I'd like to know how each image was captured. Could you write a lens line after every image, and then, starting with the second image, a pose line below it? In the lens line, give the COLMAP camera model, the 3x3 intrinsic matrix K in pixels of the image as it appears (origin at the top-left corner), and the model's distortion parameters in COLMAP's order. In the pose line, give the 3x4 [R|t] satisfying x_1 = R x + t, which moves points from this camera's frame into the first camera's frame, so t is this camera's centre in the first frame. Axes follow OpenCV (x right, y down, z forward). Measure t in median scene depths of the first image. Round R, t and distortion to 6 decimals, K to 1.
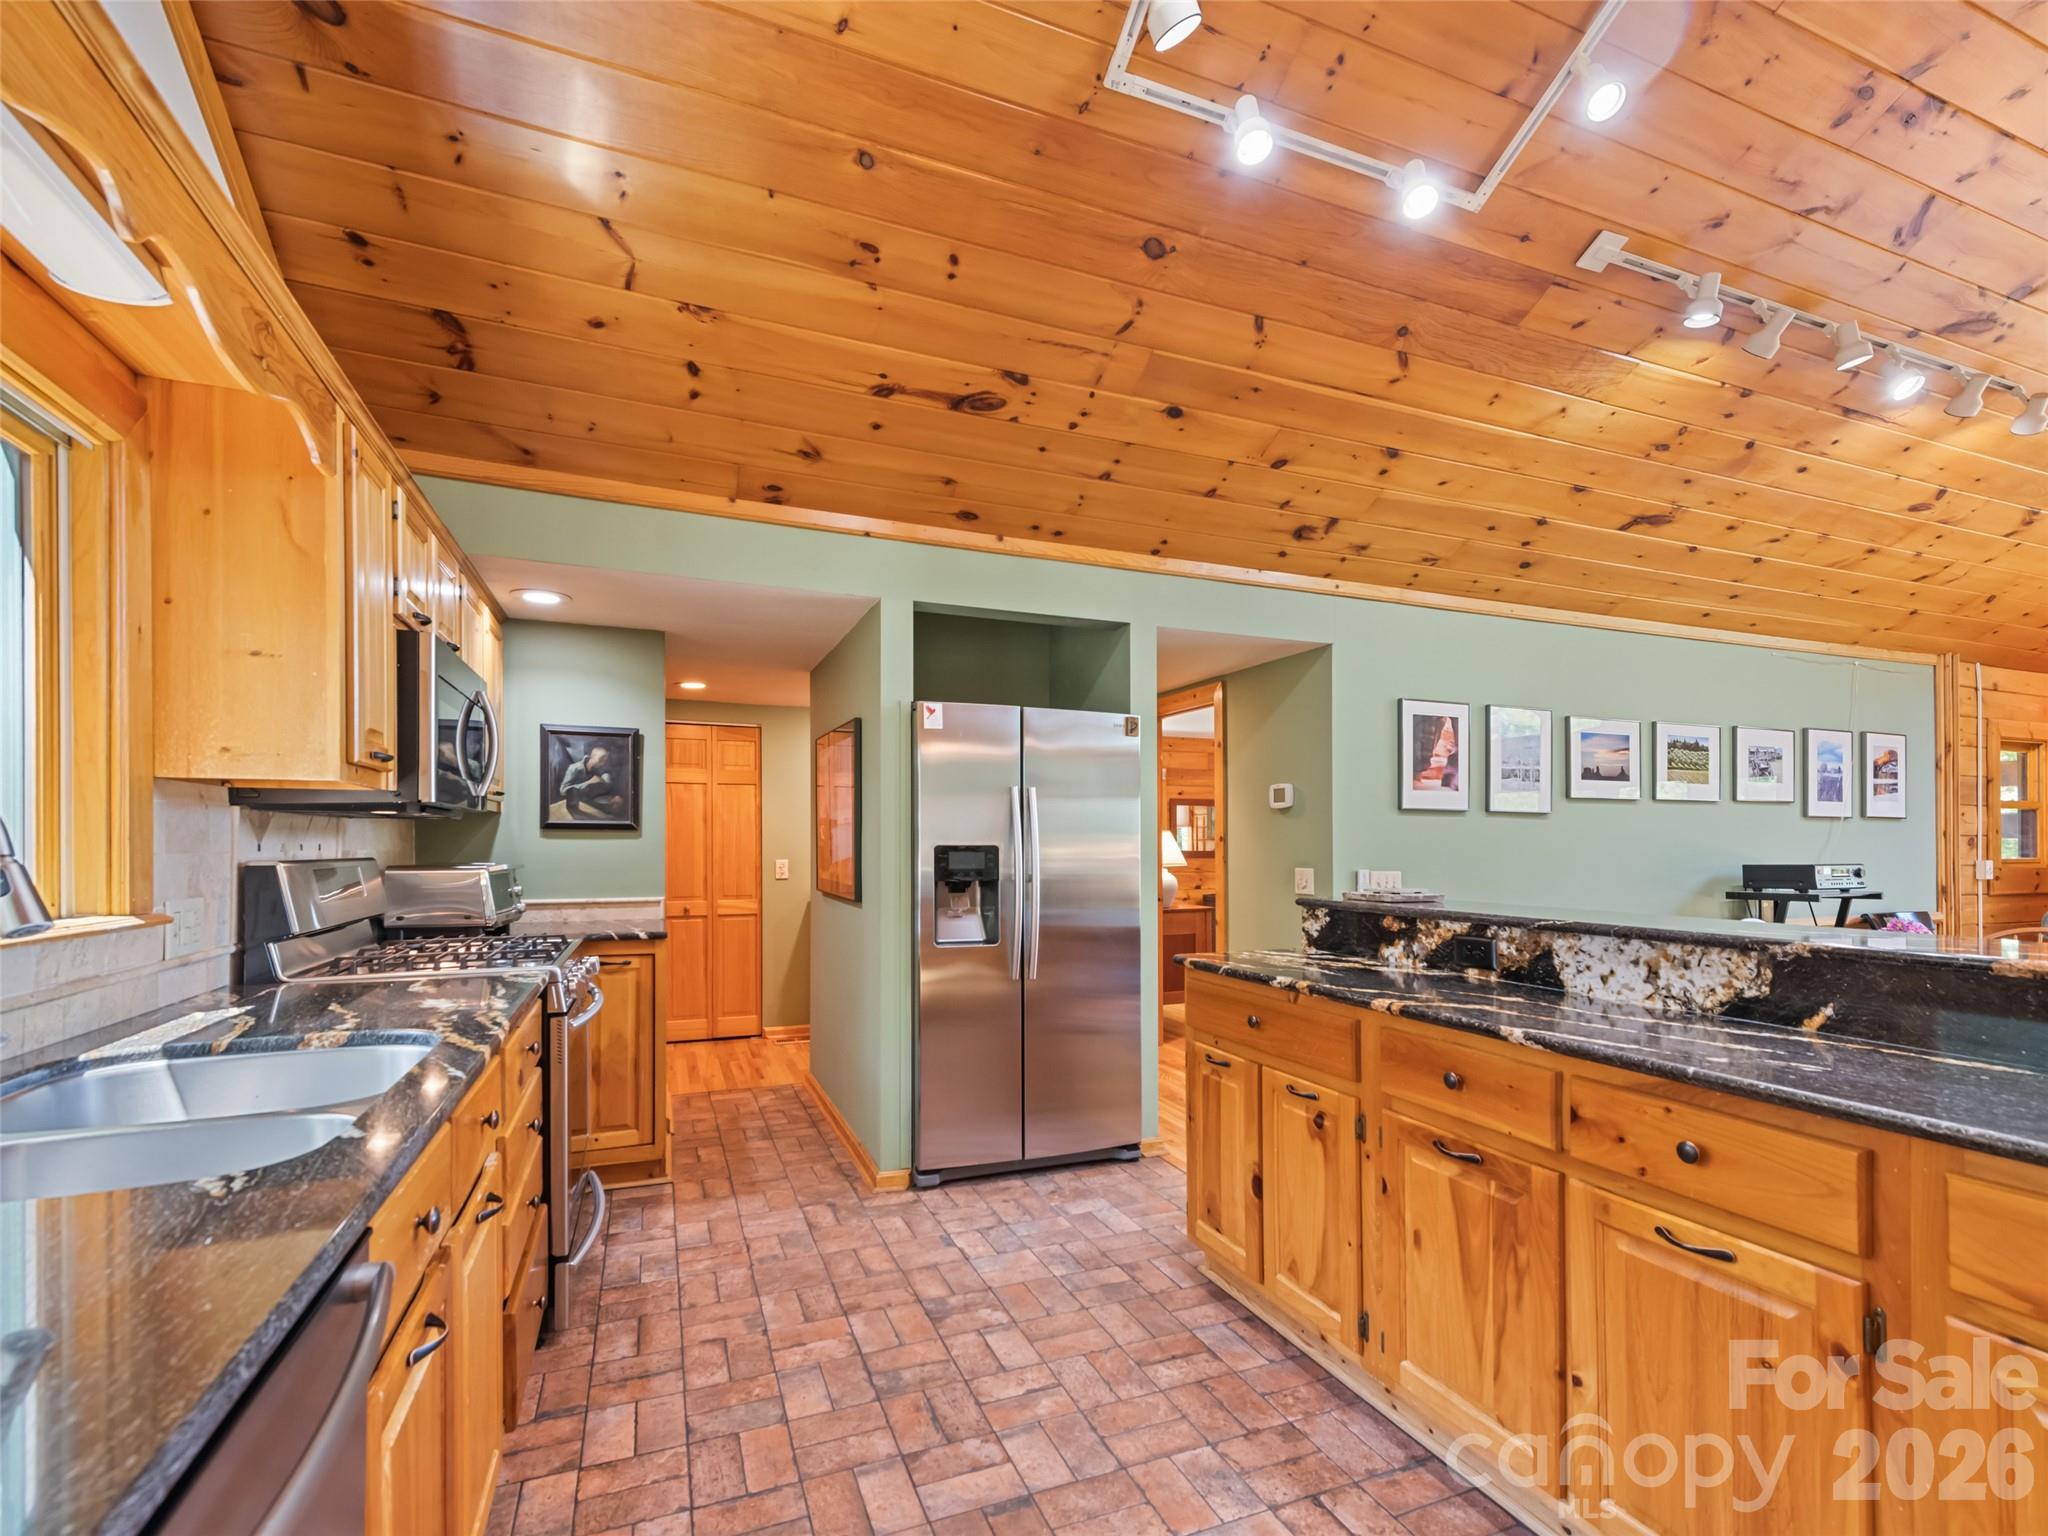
lens RADIAL K [[931.1, 0, 1021.1], [0, 931.1, 836.5], [0, 0, 1]] dist [0.022049, -0.008715]
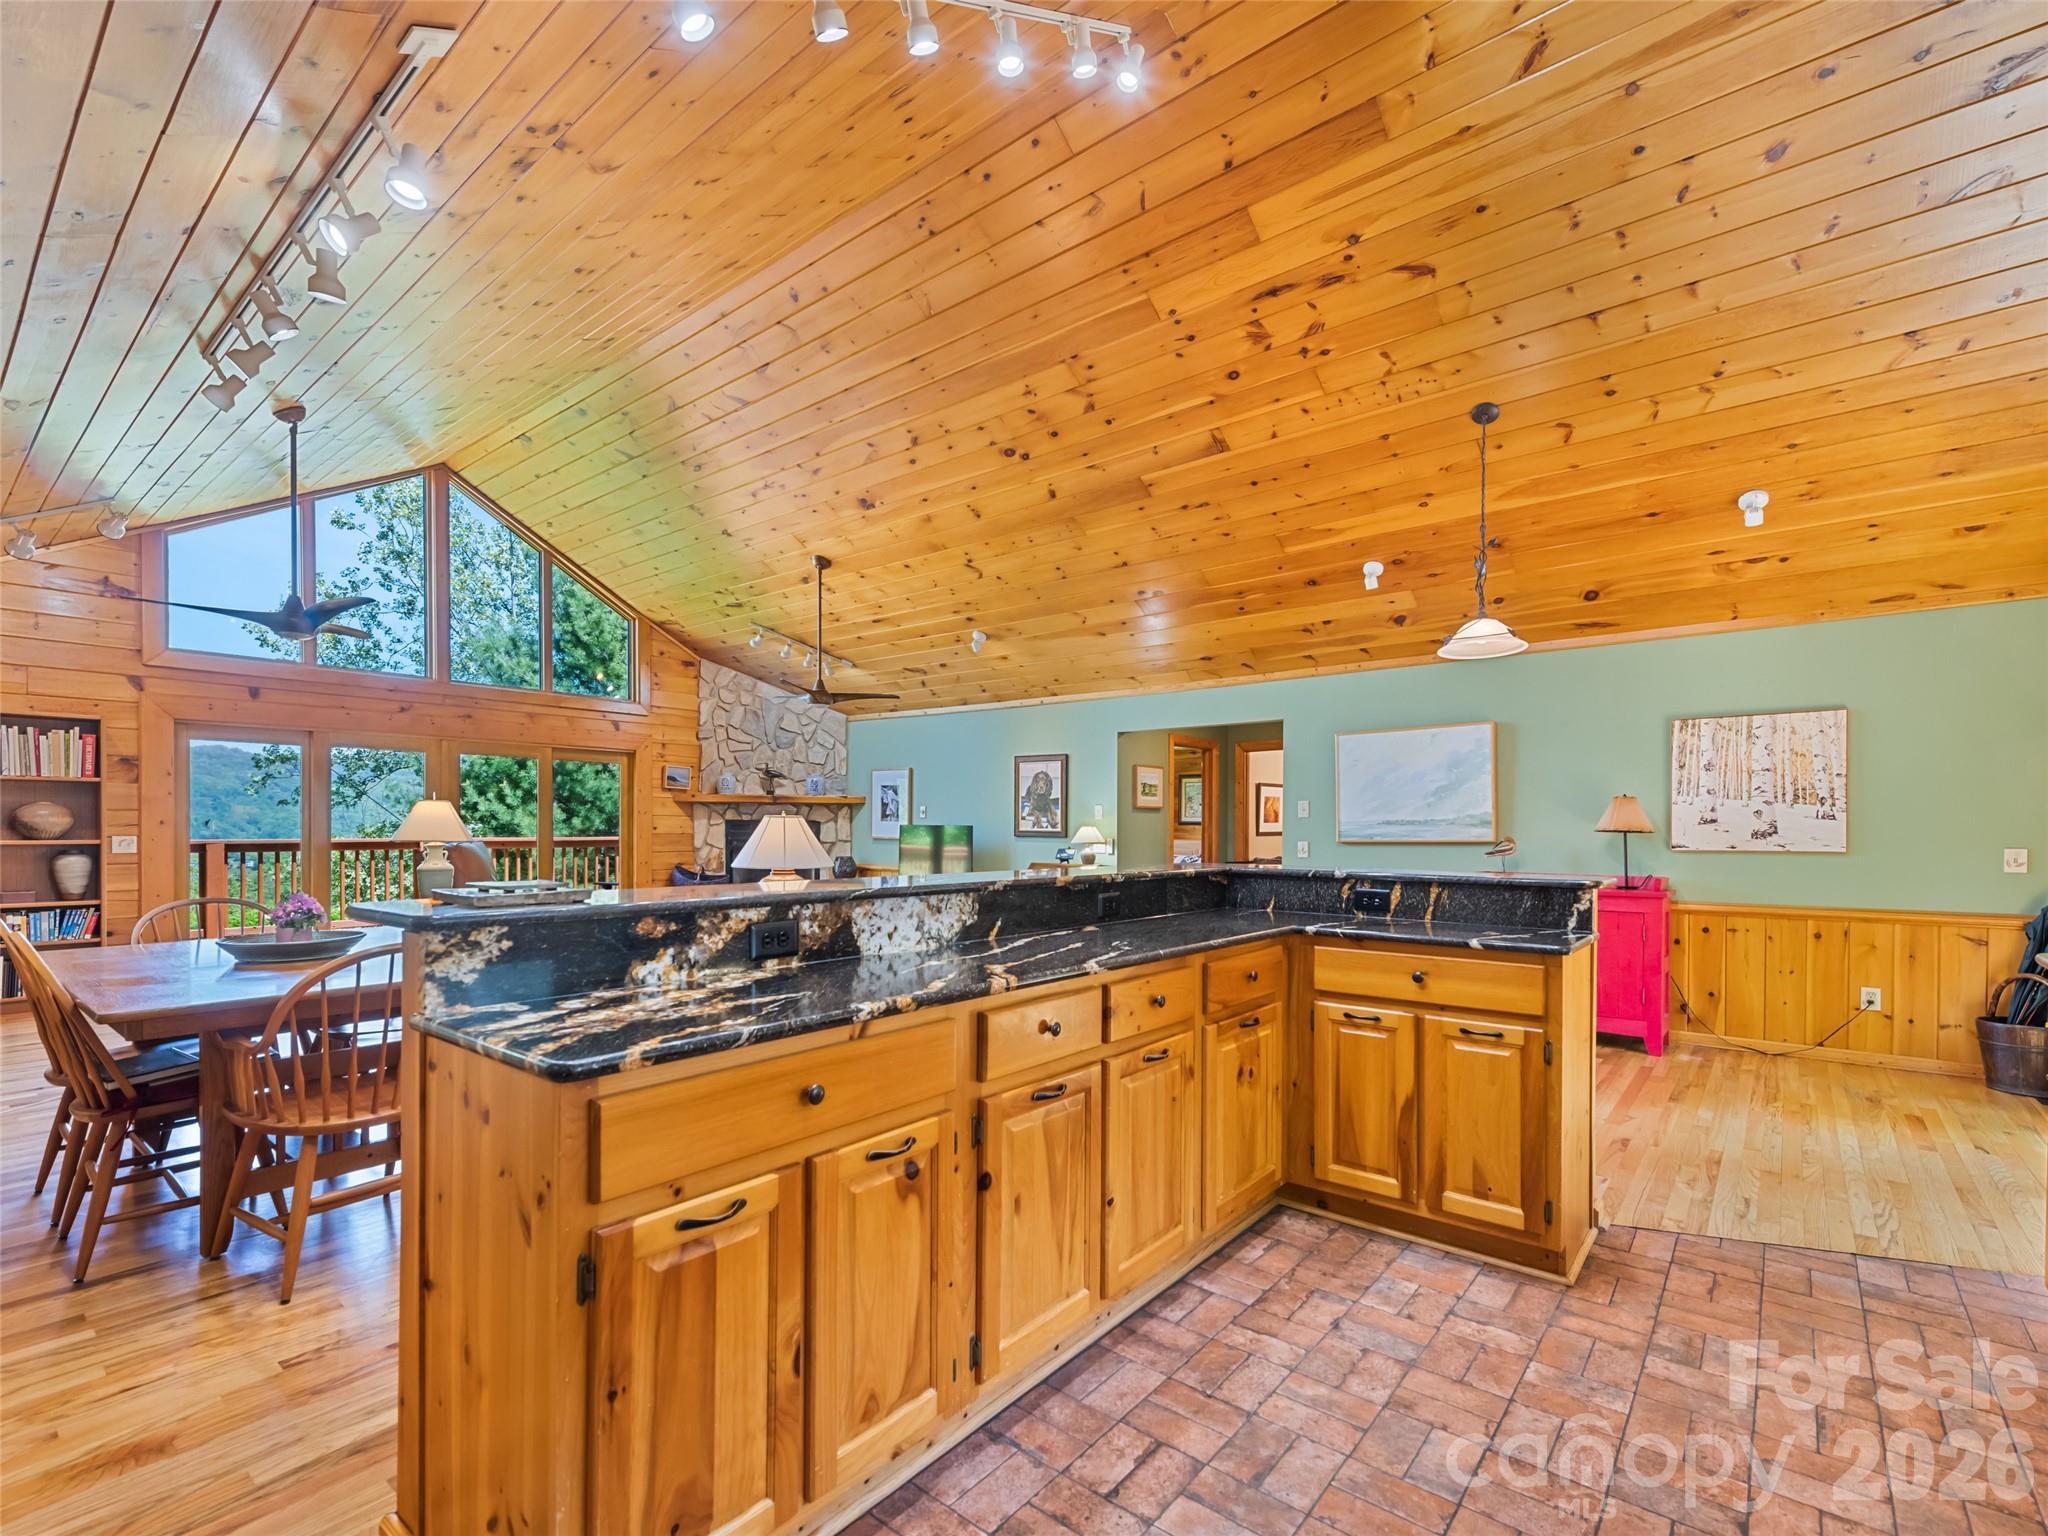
lens RADIAL K [[931.1, 0, 1021.1], [0, 931.1, 836.5], [0, 0, 1]] dist [0.022049, -0.008715]
pose [[-0.481022, -0.012896, 0.876614, -0.242960], [-0.013935, 0.999878, 0.007063, 0.012573], [-0.876598, -0.008818, -0.481143, 0.786551]]
